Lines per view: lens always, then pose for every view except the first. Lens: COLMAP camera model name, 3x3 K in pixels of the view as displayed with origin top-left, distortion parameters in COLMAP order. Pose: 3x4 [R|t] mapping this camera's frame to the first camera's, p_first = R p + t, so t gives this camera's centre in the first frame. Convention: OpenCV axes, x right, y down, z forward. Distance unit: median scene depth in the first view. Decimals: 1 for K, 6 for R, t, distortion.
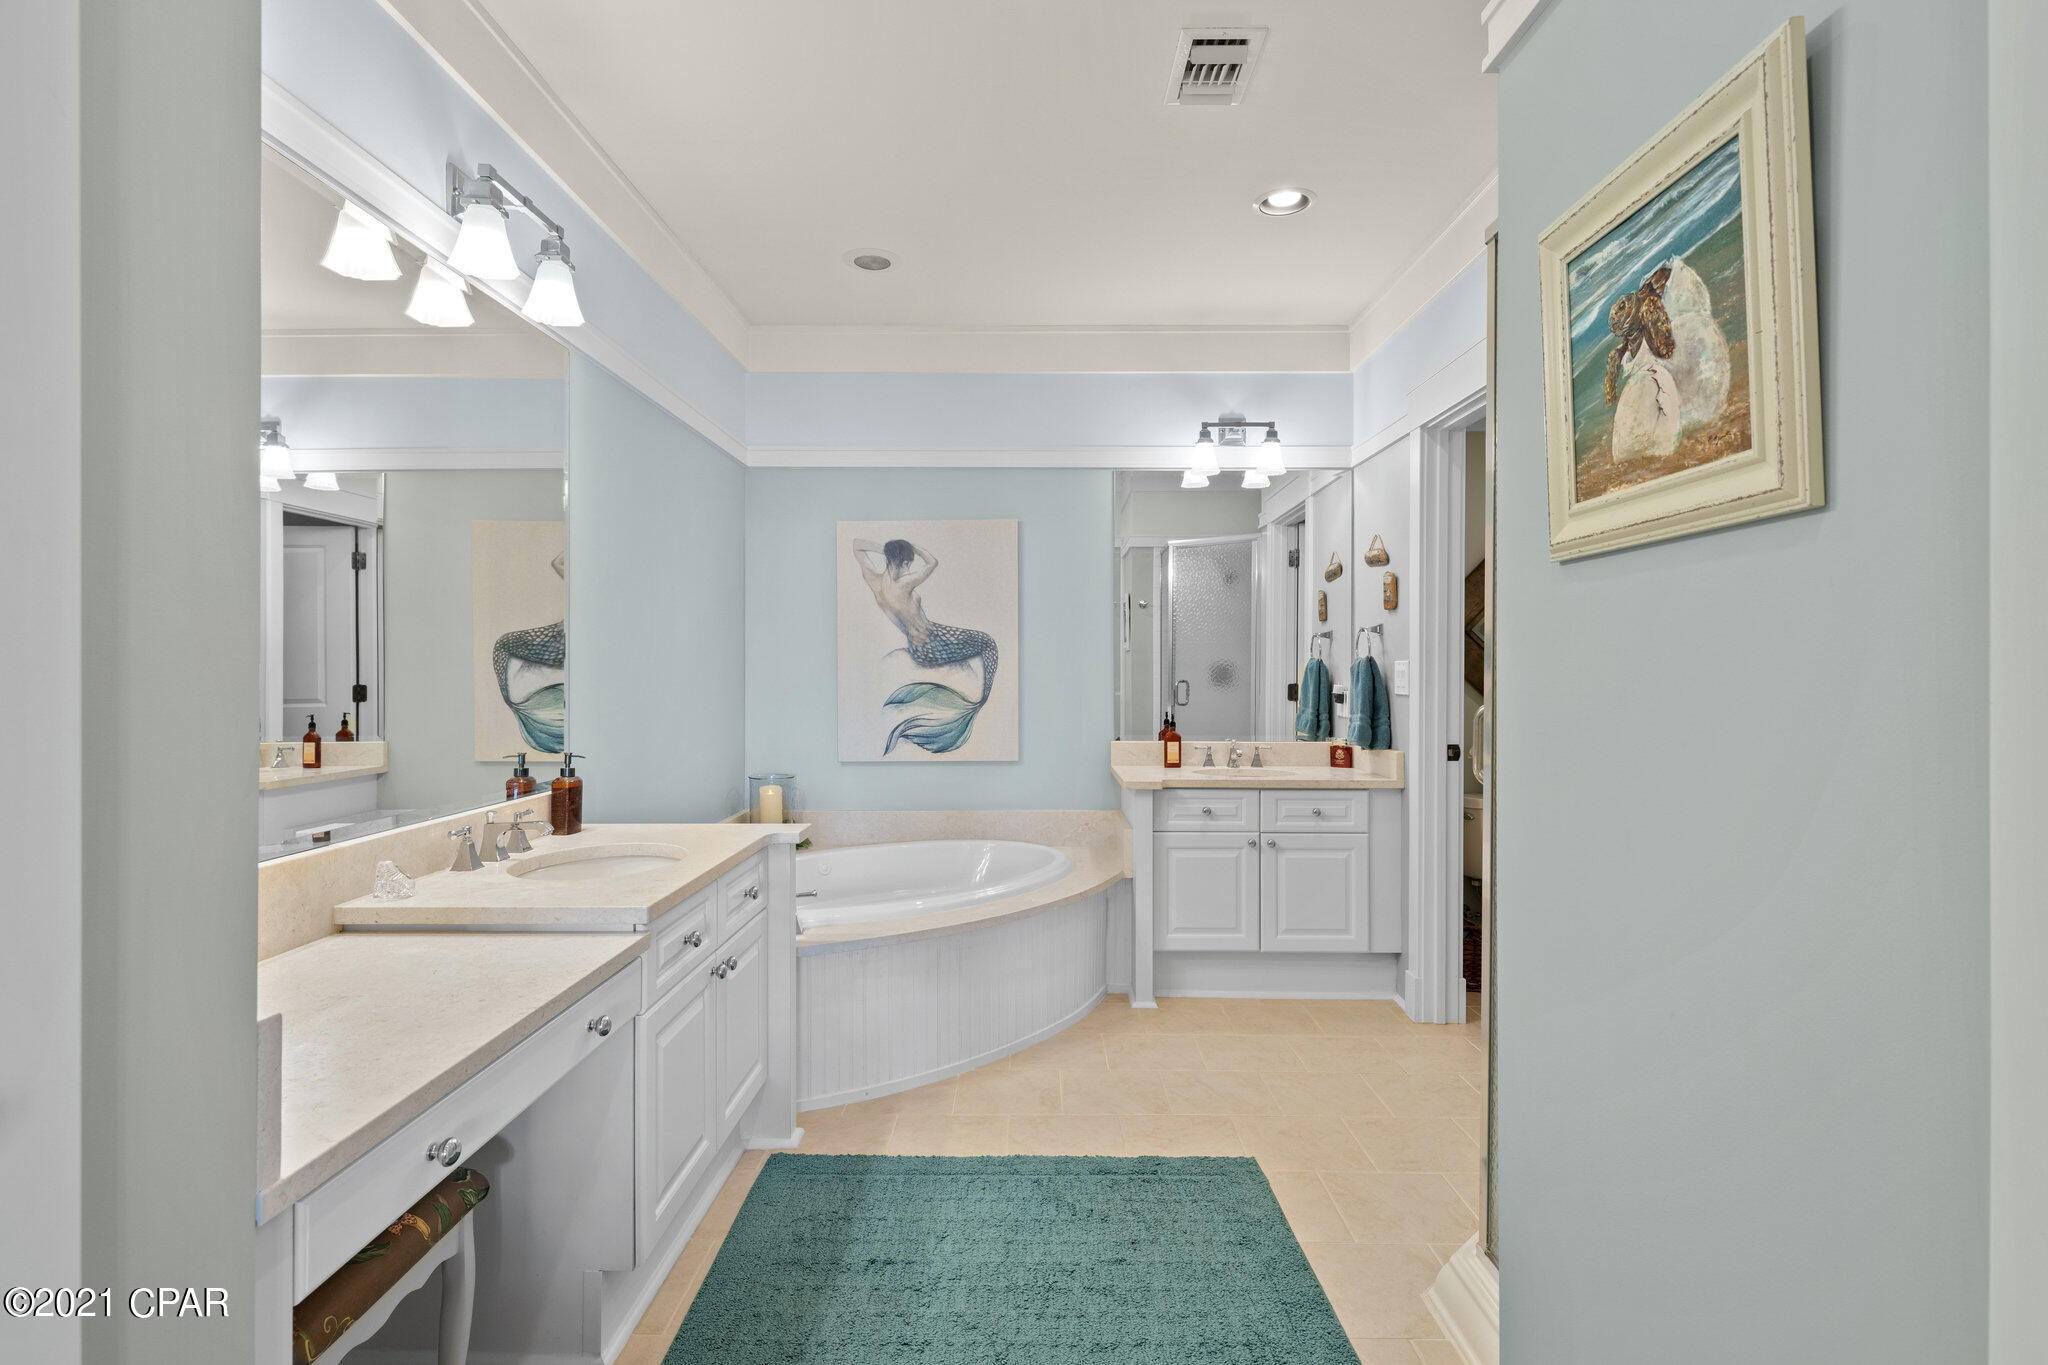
lens RADIAL K [[991.8, 0, 1020.2], [0, 991.8, 678.3], [0, 0, 1]] dist [0.004132, -0.001201]
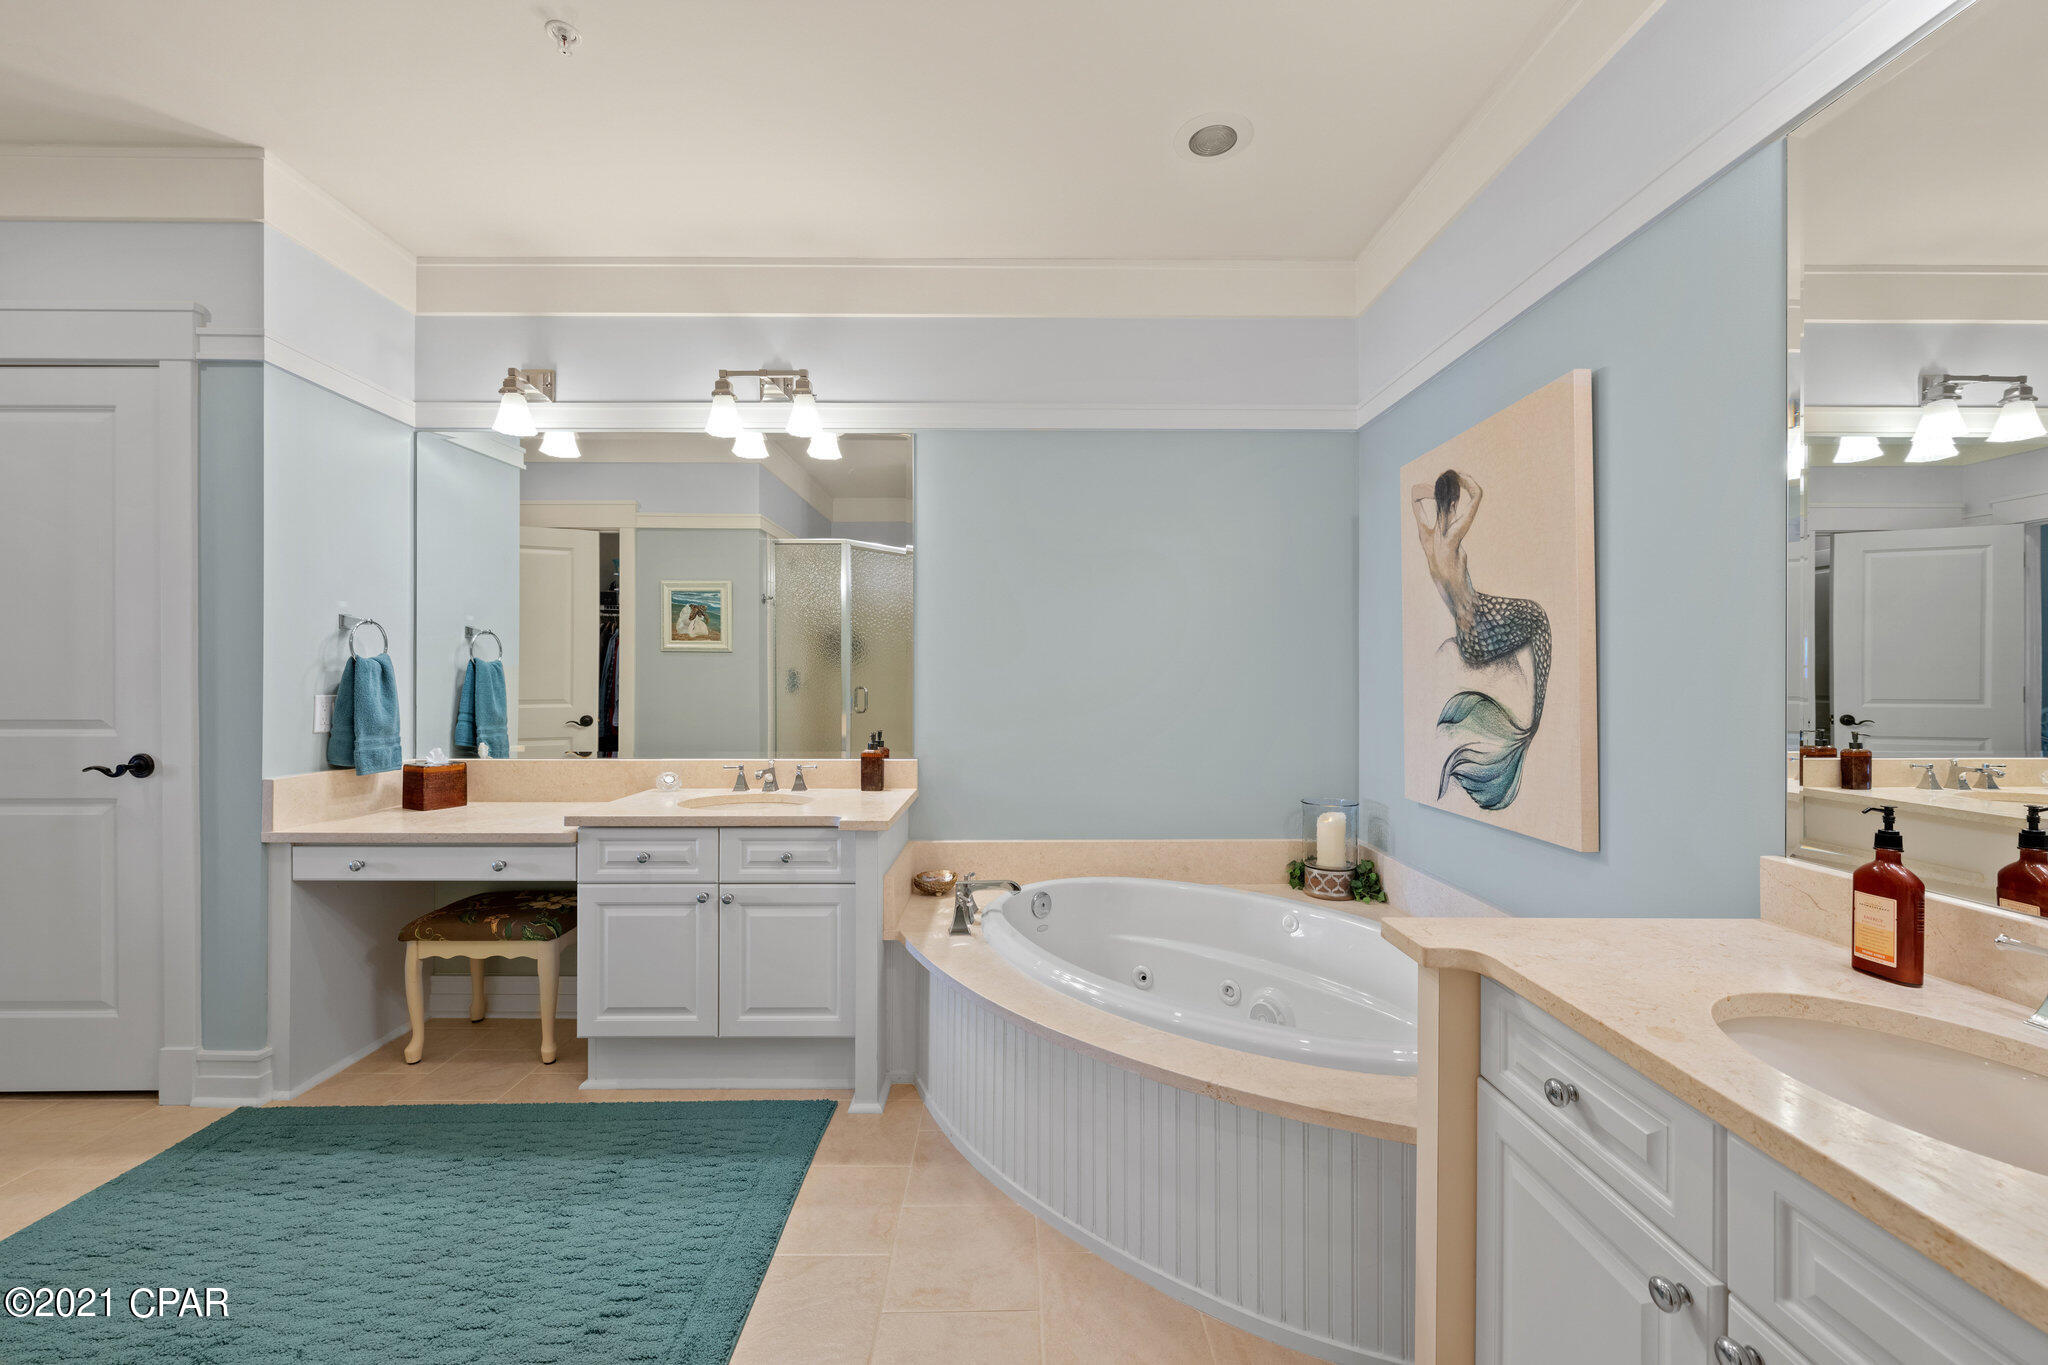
lens RADIAL K [[796.3, 0, 1026.0], [0, 796.3, 679.1], [0, 0, 1]] dist [-0.000615, -0.000097]
pose [[0.031871, 0.003810, -0.999485, 0.390533], [-0.013064, 0.999909, 0.003395, -0.001504], [0.999407, 0.012949, 0.031918, 0.707165]]
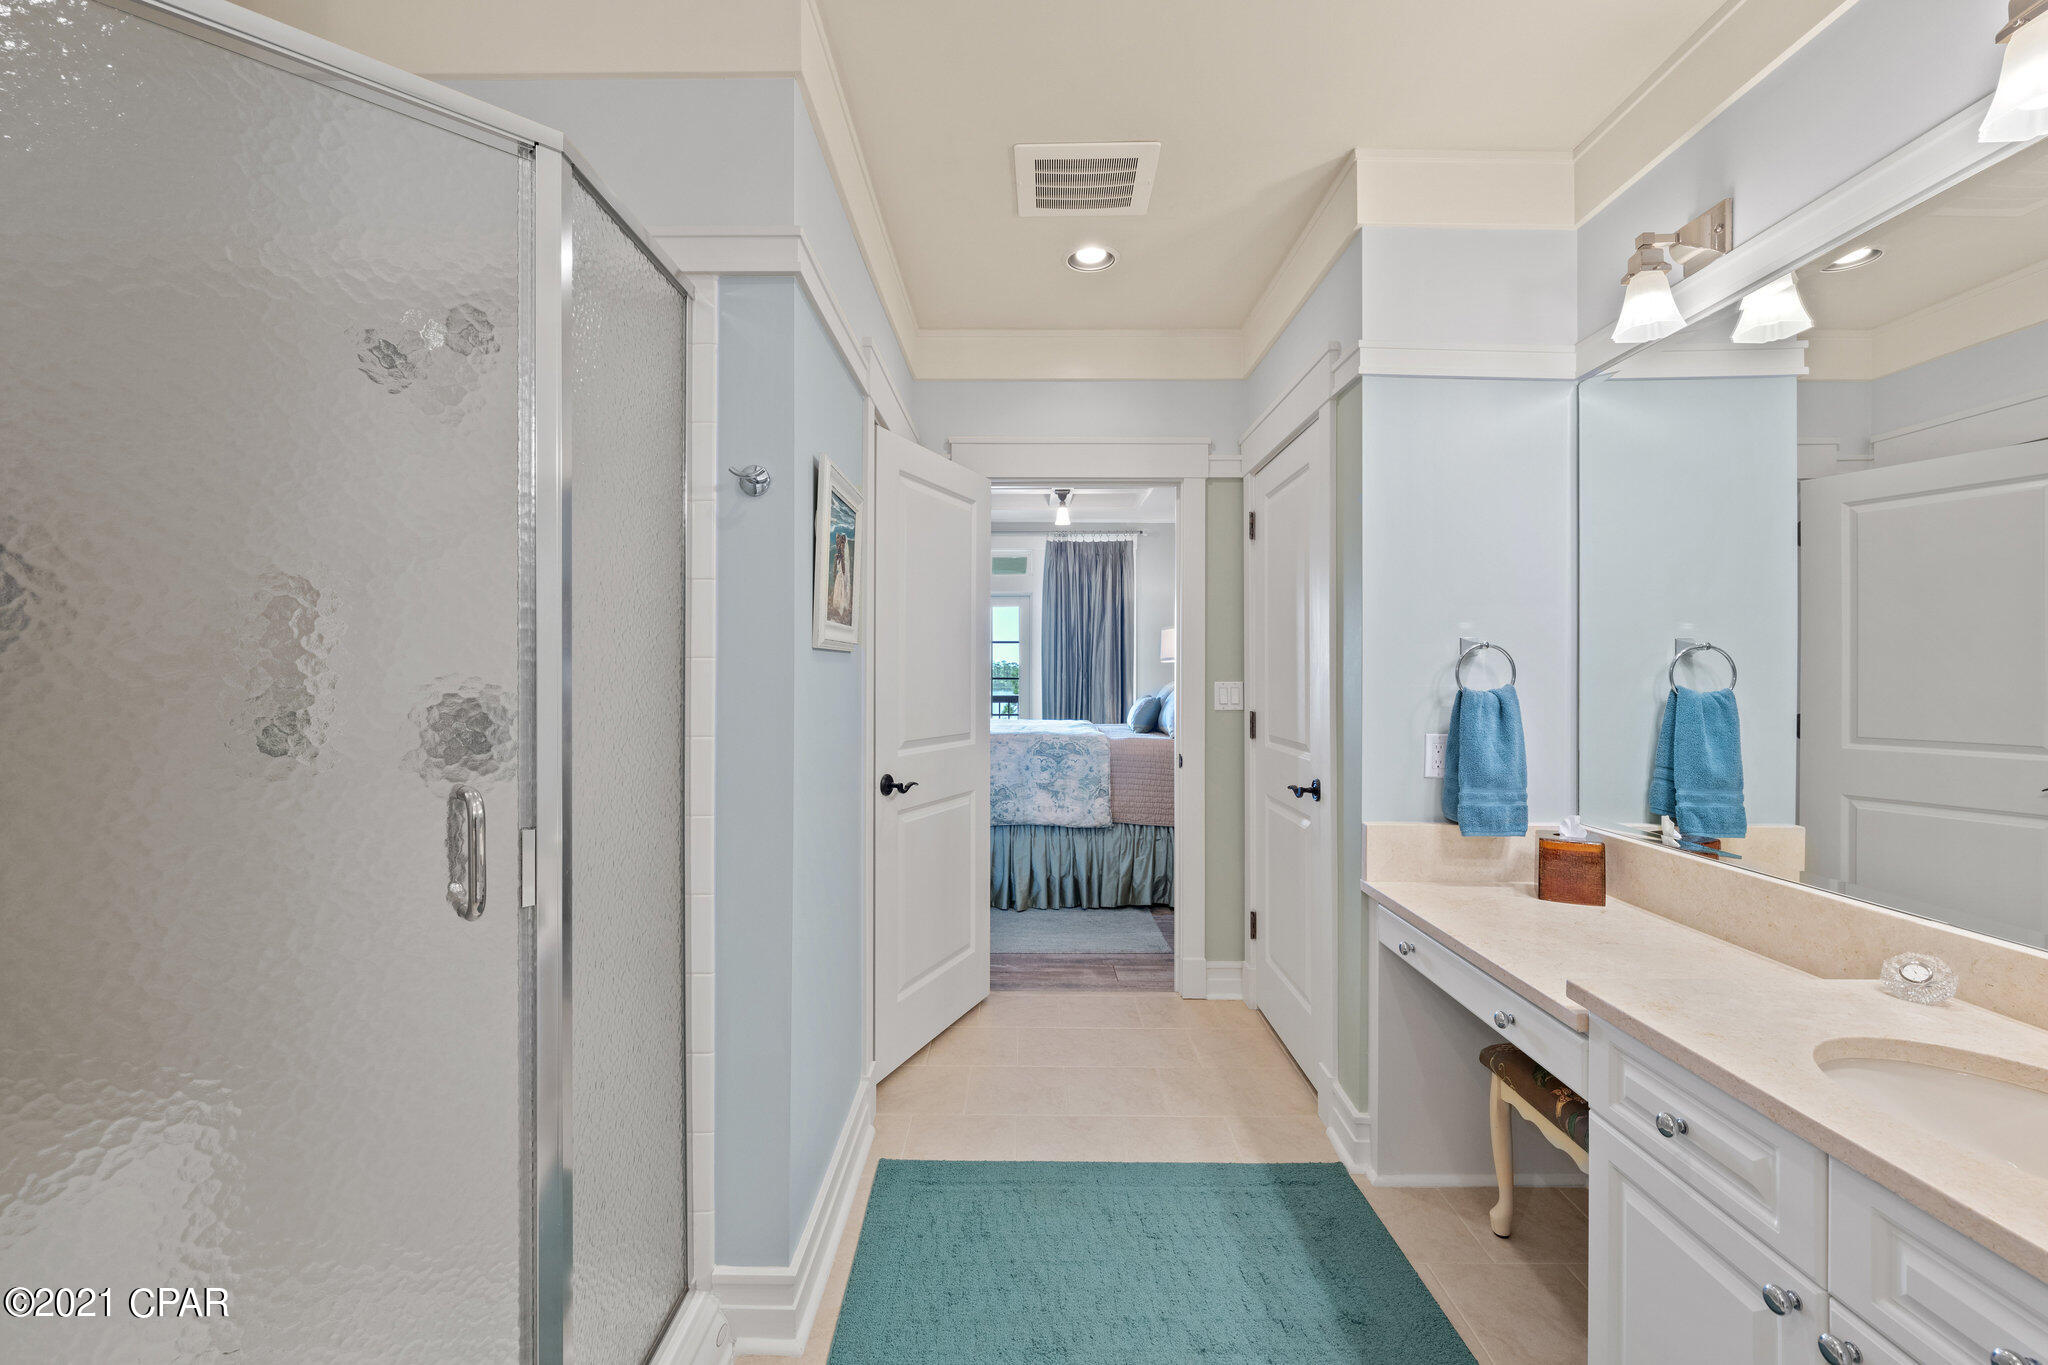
lens RADIAL K [[847.3, 0, 1024.5], [0, 847.3, 667.9], [0, 0, 1]] dist [0.001489, -0.000585]
pose [[-0.999783, -0.001977, -0.020730, 0.079527], [-0.002132, 0.999970, 0.007464, -0.024703], [0.020715, 0.007506, -0.999757, 0.736546]]
